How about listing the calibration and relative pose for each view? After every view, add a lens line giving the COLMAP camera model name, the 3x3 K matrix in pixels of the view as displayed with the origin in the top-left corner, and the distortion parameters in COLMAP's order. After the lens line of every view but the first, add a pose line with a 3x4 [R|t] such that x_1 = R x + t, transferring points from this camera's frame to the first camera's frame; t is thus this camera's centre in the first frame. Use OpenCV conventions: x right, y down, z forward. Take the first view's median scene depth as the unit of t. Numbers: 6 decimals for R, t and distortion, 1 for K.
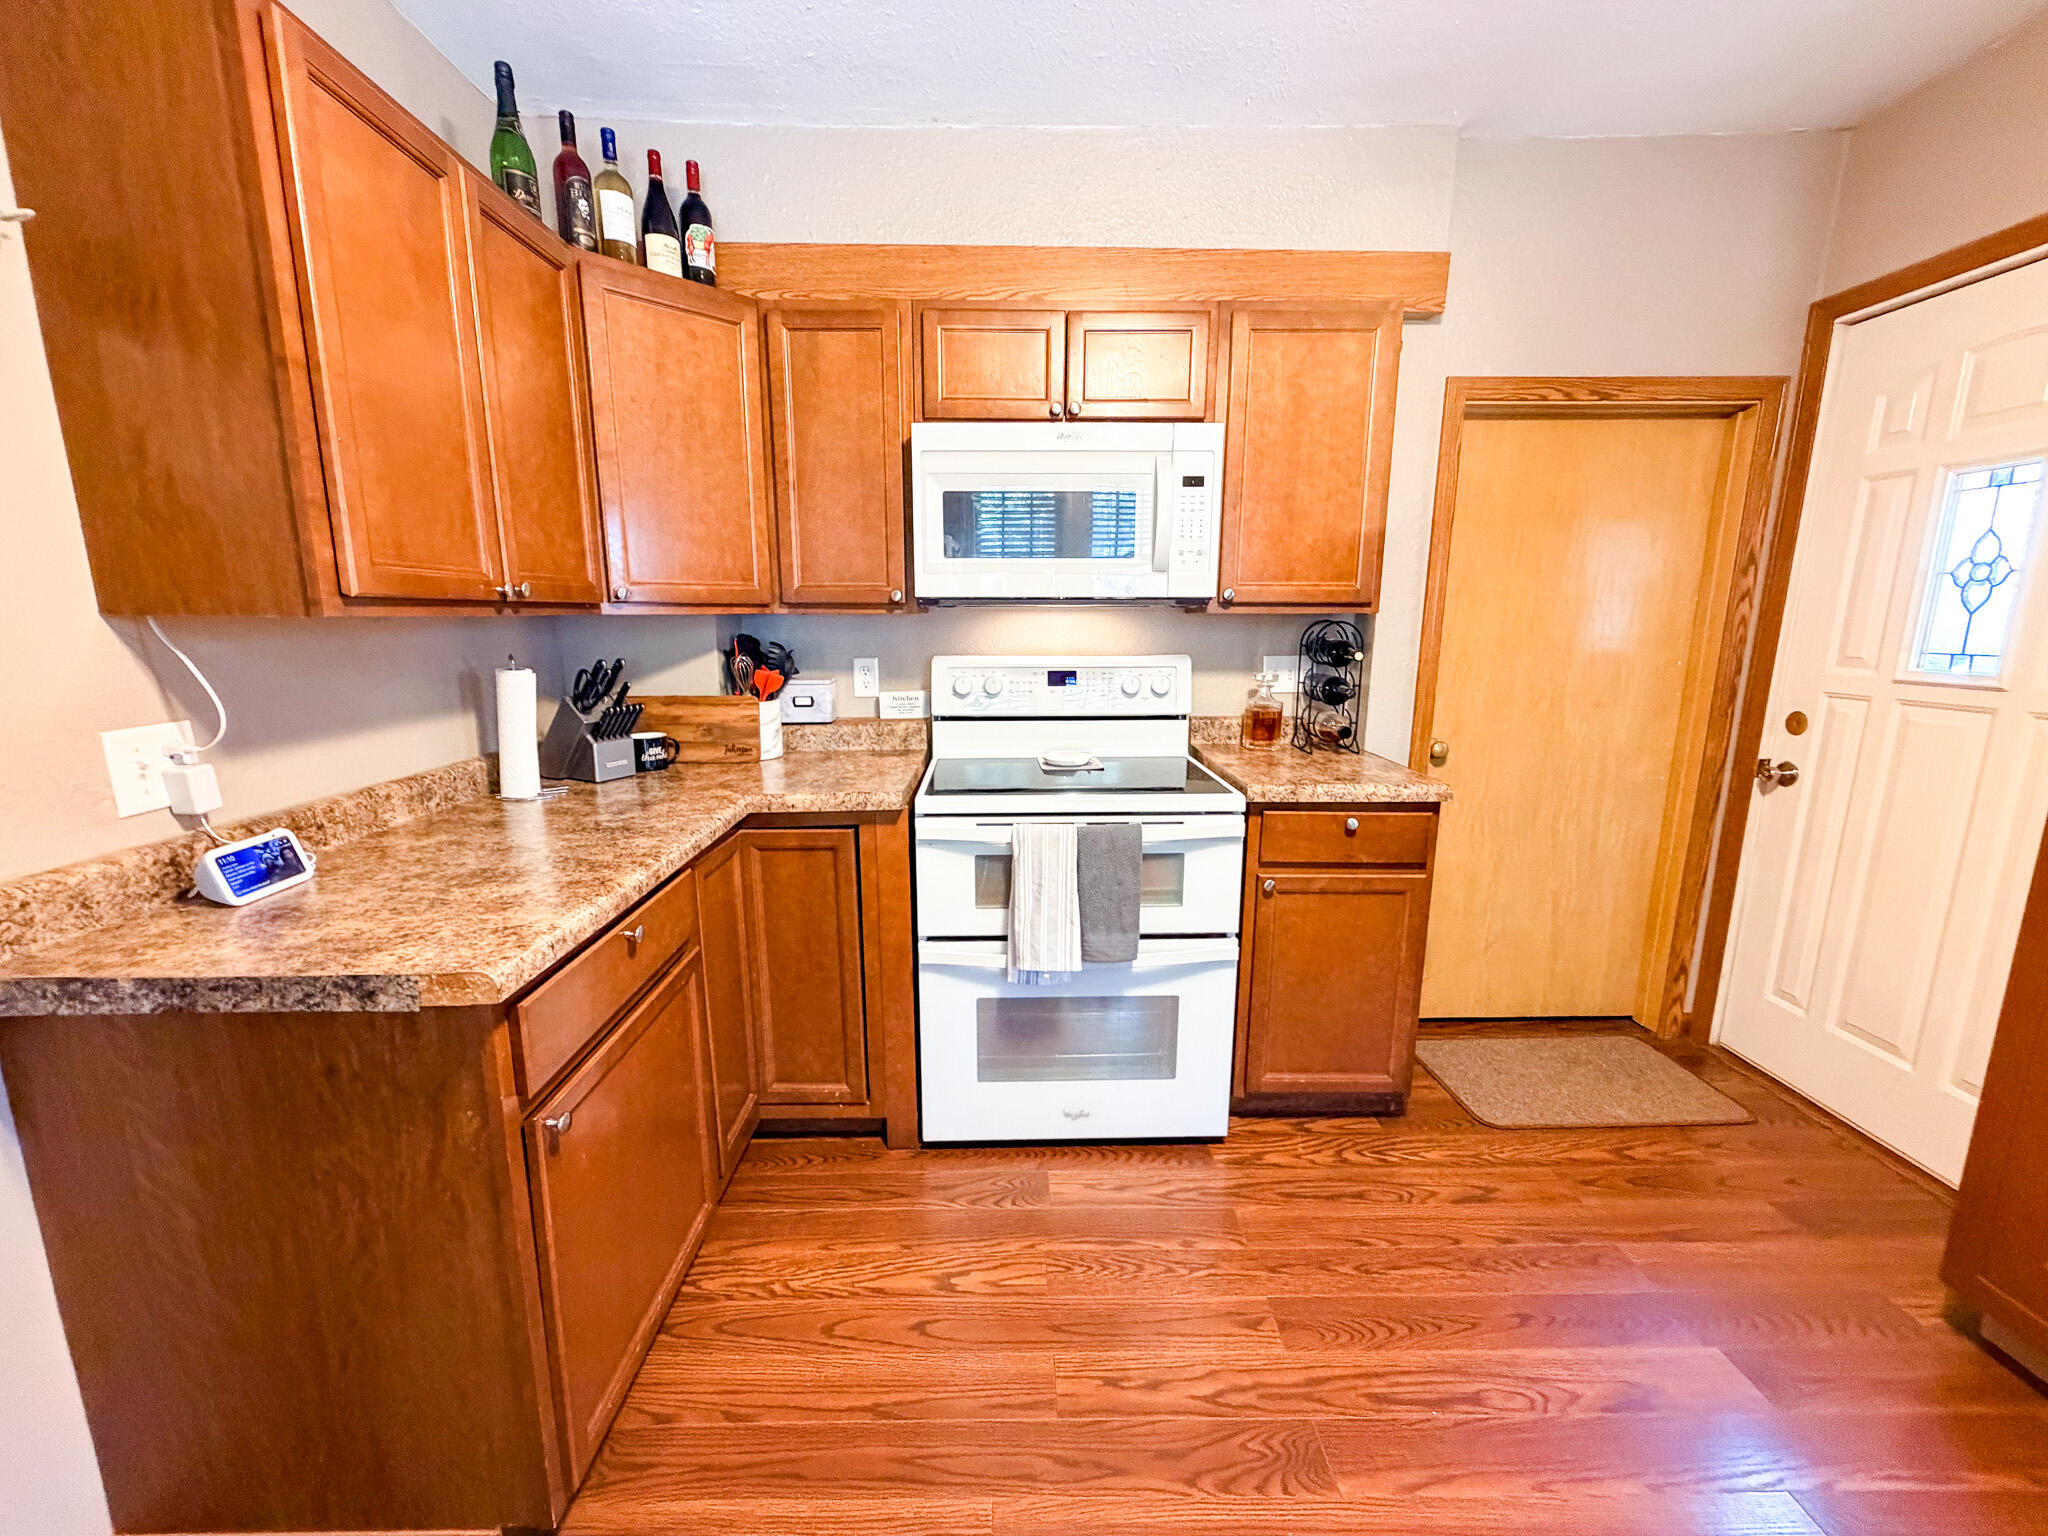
lens RADIAL K [[814.3, 0, 1020.1], [0, 814.3, 766.8], [0, 0, 1]] dist [0.000351, -0.000009]
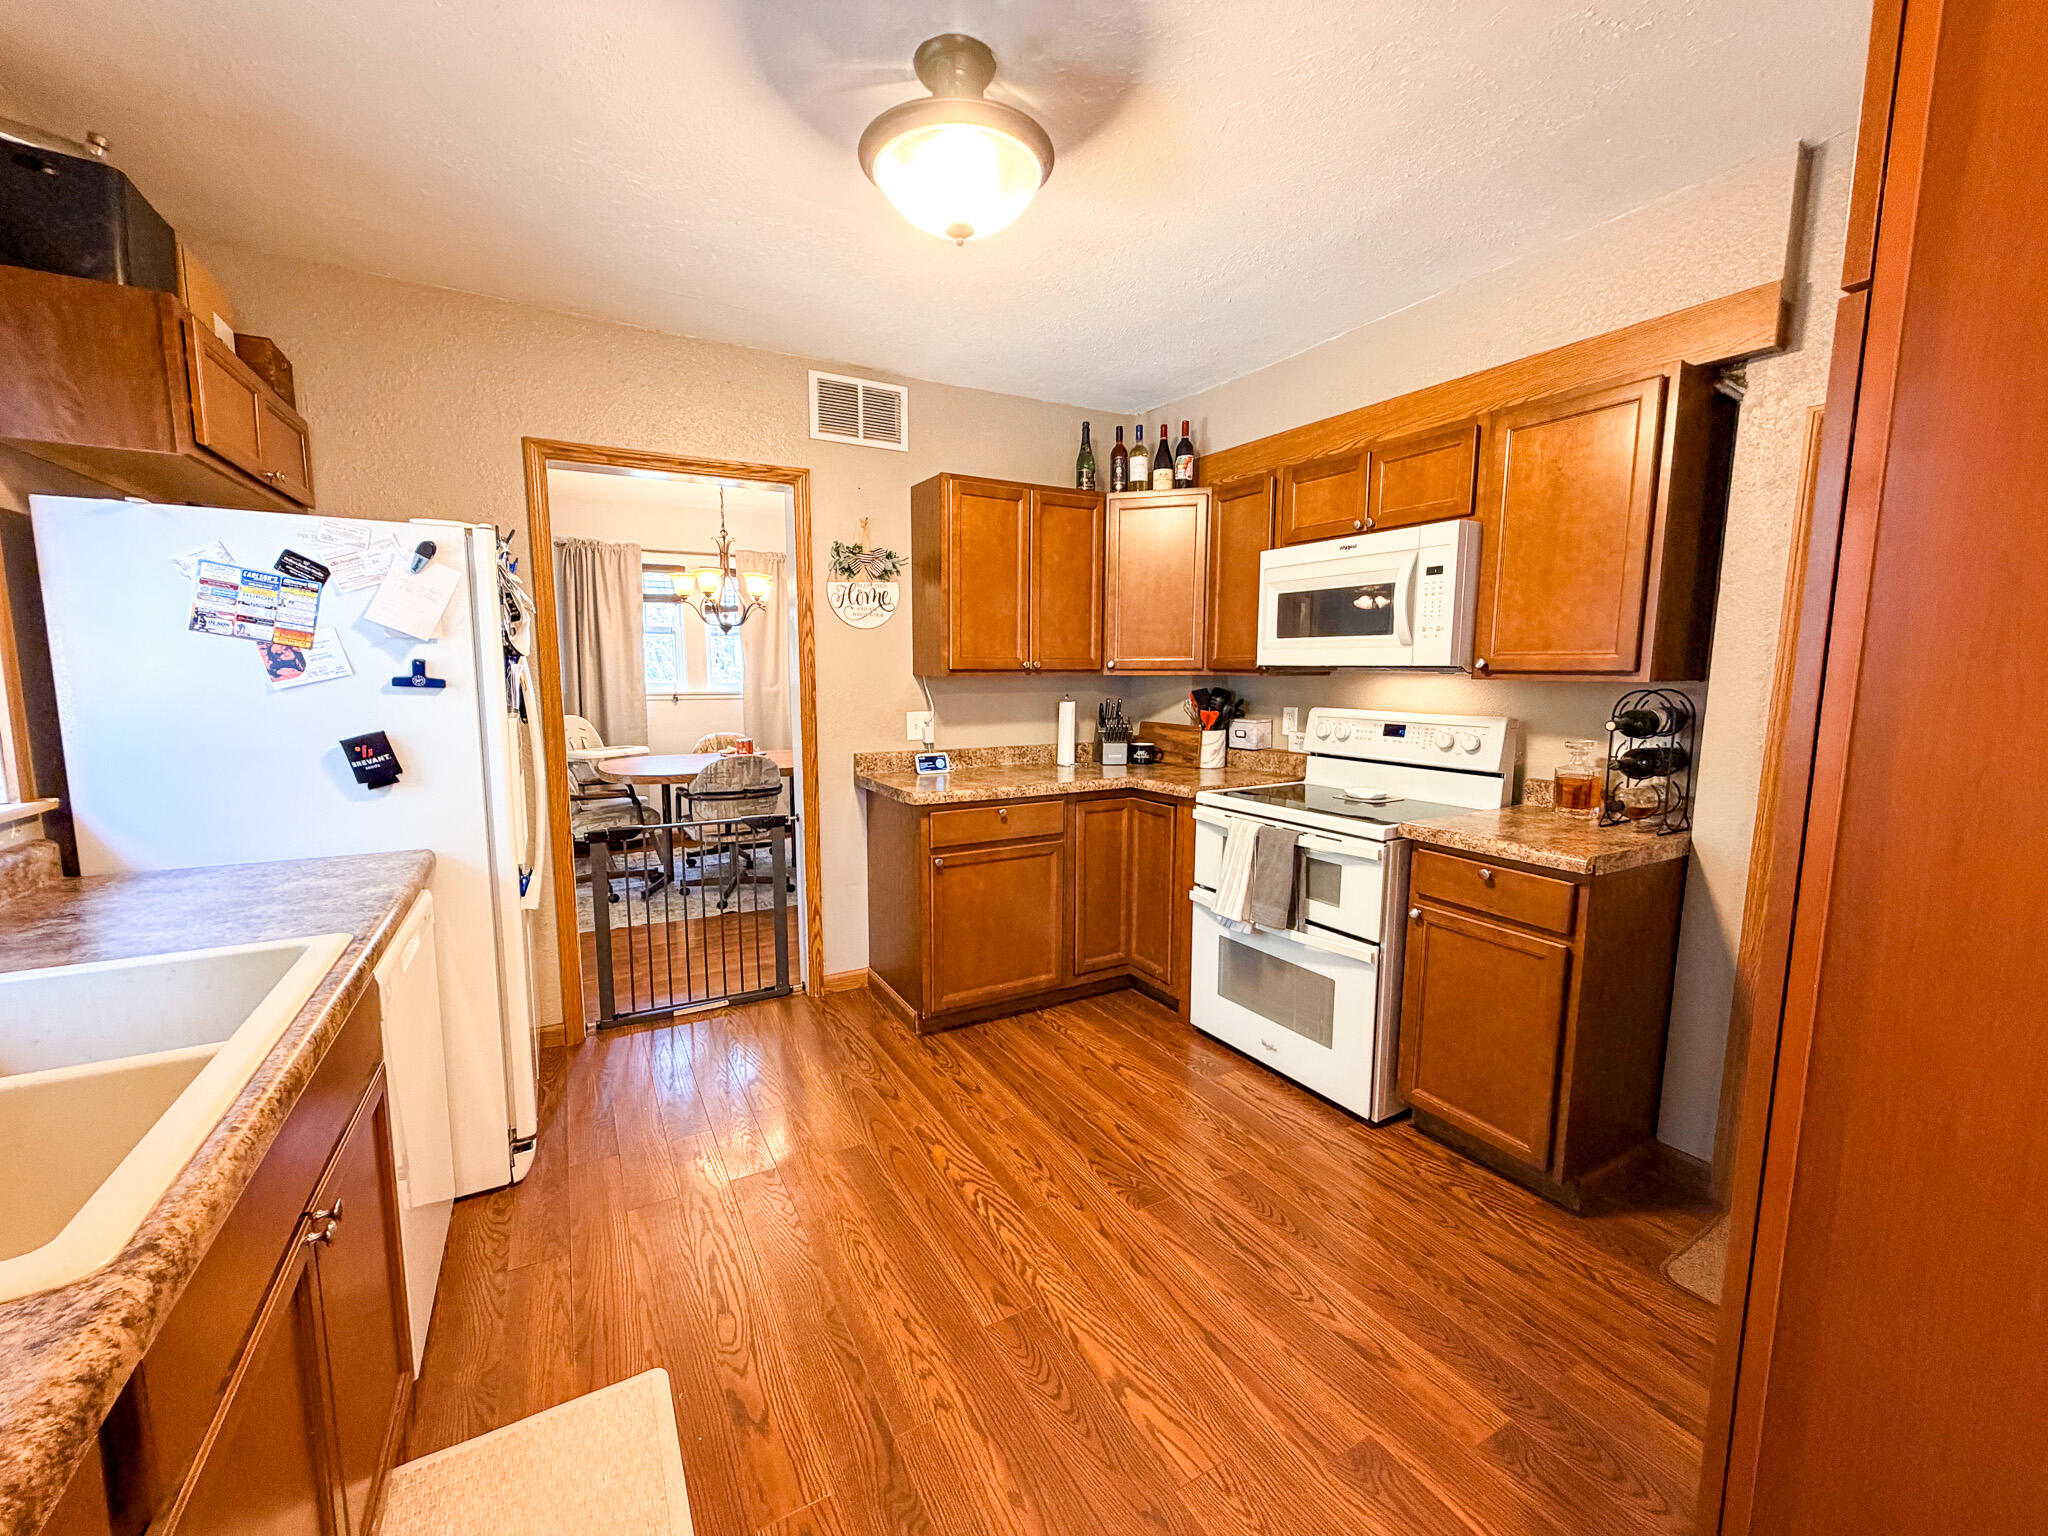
lens RADIAL K [[814.3, 0, 1018.7], [0, 814.3, 765.5], [0, 0, 1]] dist [0.000351, -0.000009]
pose [[0.483842, 0.108088, -0.868455, 1.007554], [-0.165306, 0.985768, 0.030592, -0.003436], [0.859402, 0.128759, 0.494823, -0.083026]]
